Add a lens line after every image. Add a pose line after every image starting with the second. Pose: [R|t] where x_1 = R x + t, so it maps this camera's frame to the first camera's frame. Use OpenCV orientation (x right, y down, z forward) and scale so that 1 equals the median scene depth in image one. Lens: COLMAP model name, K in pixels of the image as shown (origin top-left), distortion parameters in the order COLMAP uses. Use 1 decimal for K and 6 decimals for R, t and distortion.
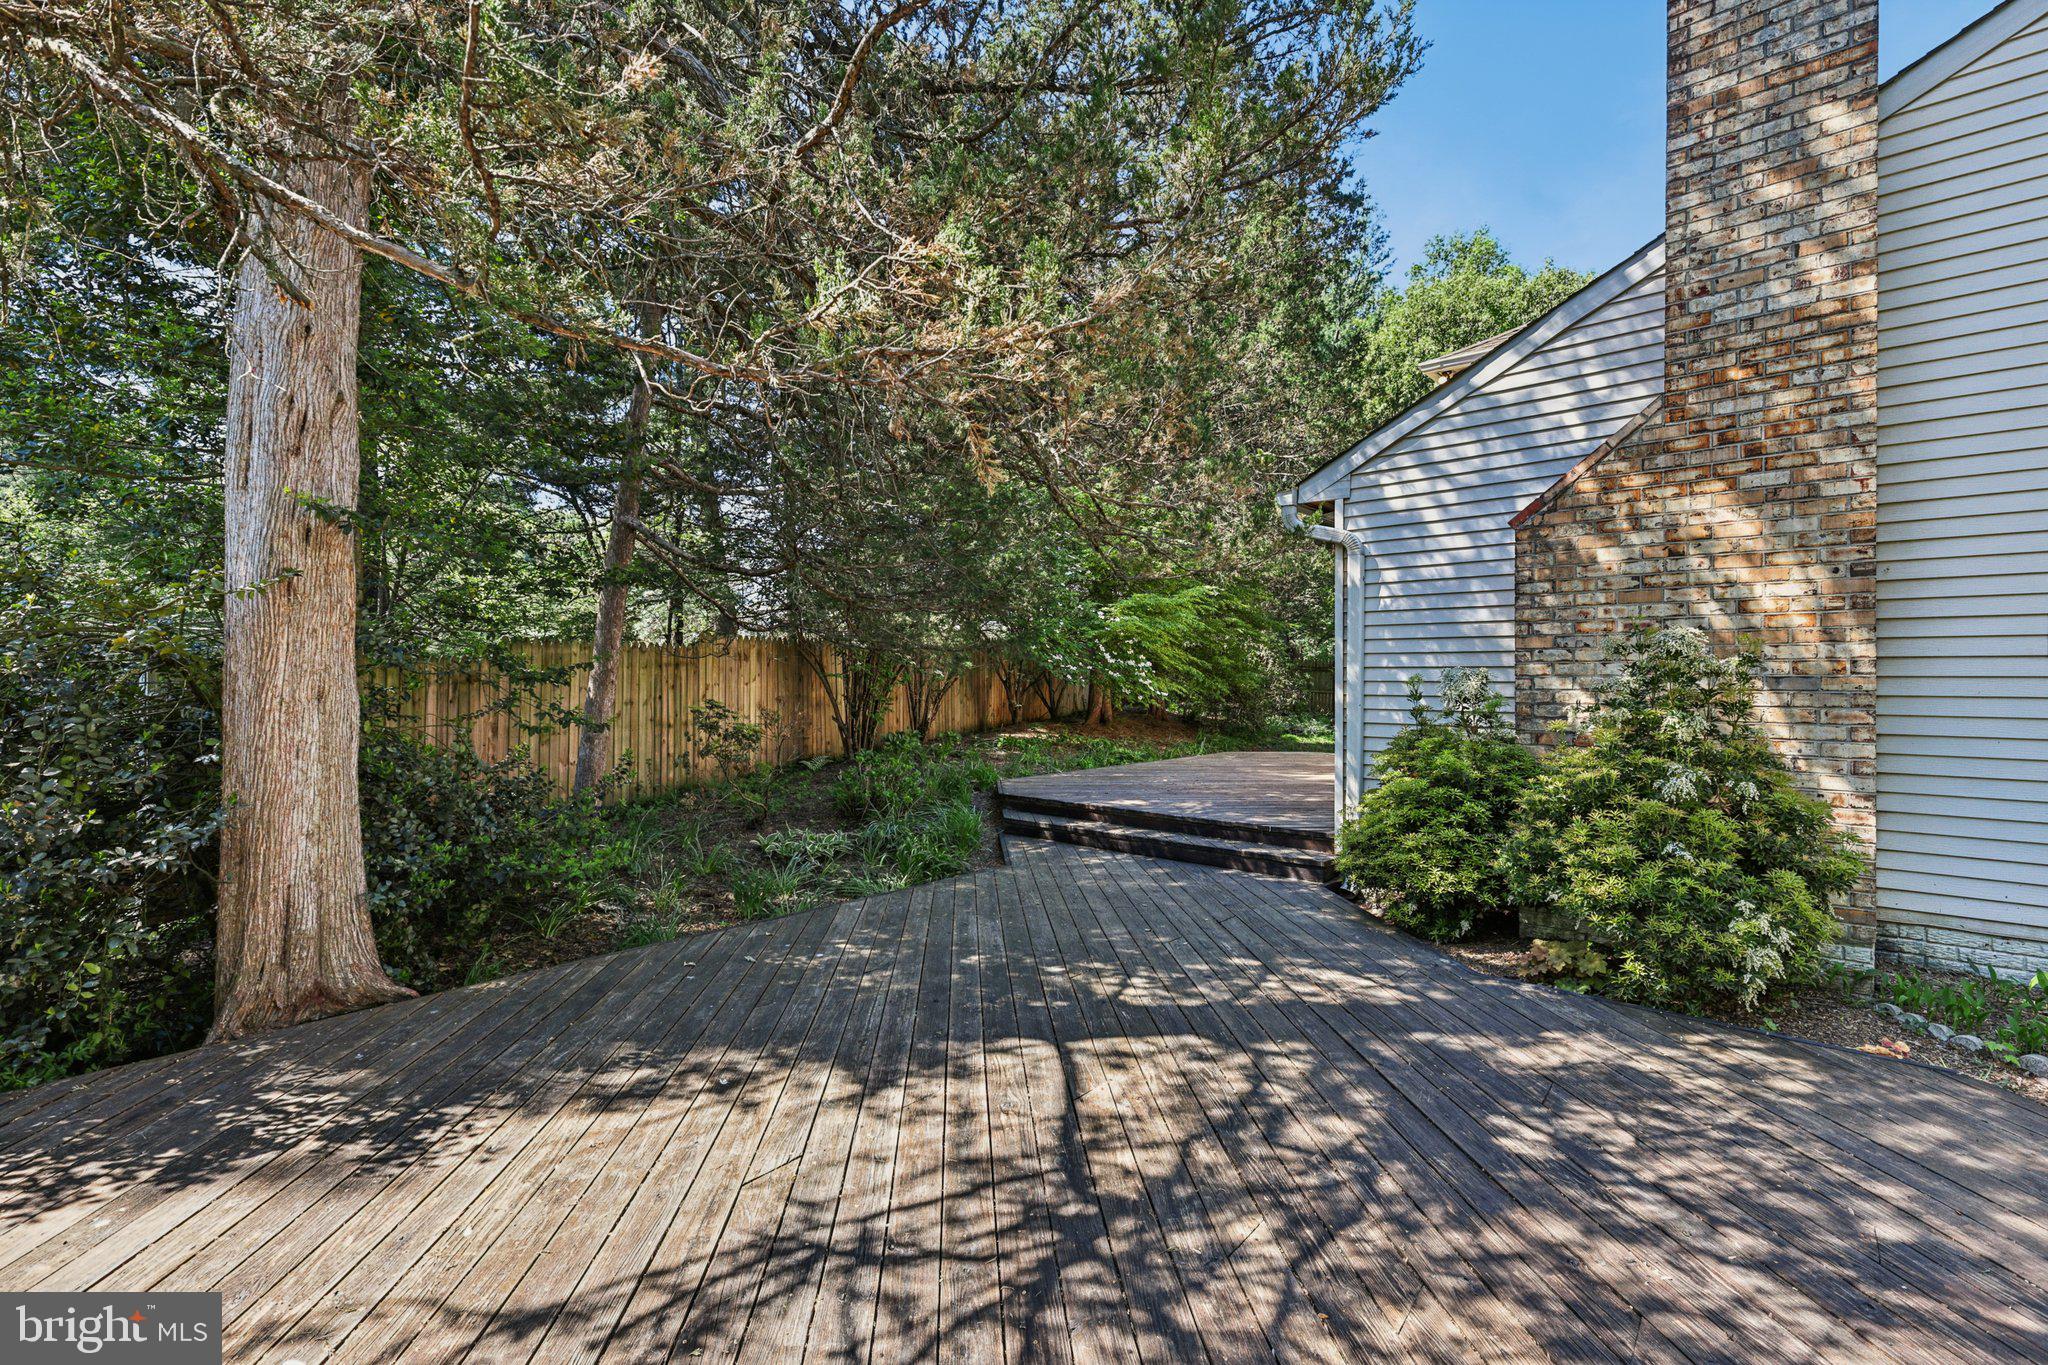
lens RADIAL K [[879.0, 0, 1024.0], [0, 879.0, 682.5], [0, 0, 1]] dist [-0.000525, -0.000081]
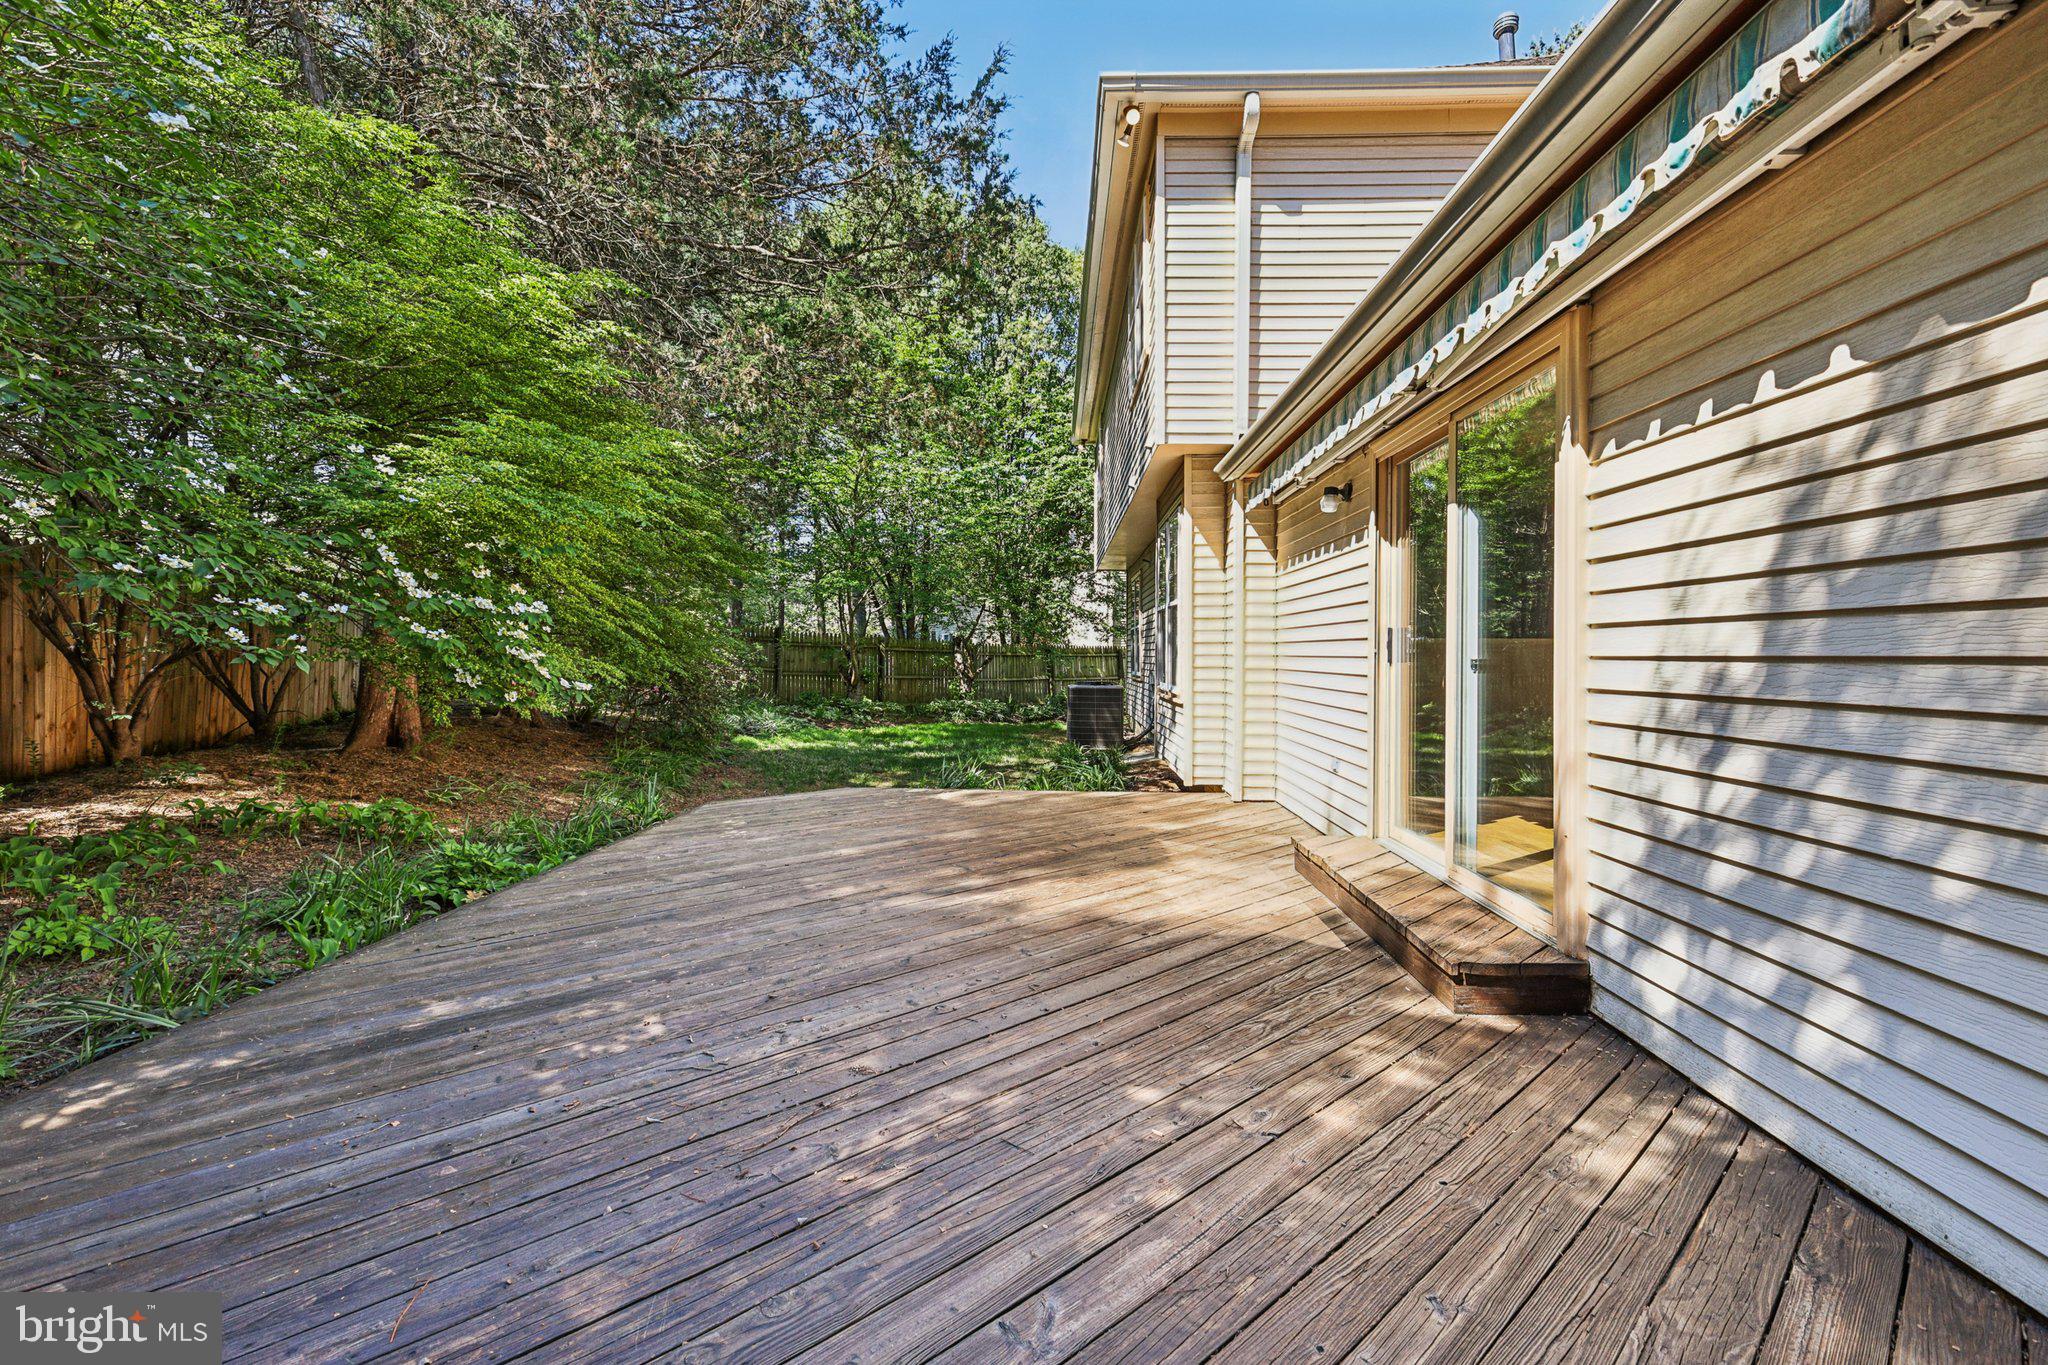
lens RADIAL K [[905.1, 0, 1025.8], [0, 905.1, 656.9], [0, 0, 1]] dist [-0.001155, -0.000095]
pose [[0.769704, 0.000763, 0.638400, 0.224714], [-0.000244, 1.000000, -0.000901, 0.002356], [-0.638401, 0.000538, 0.769704, 2.313286]]
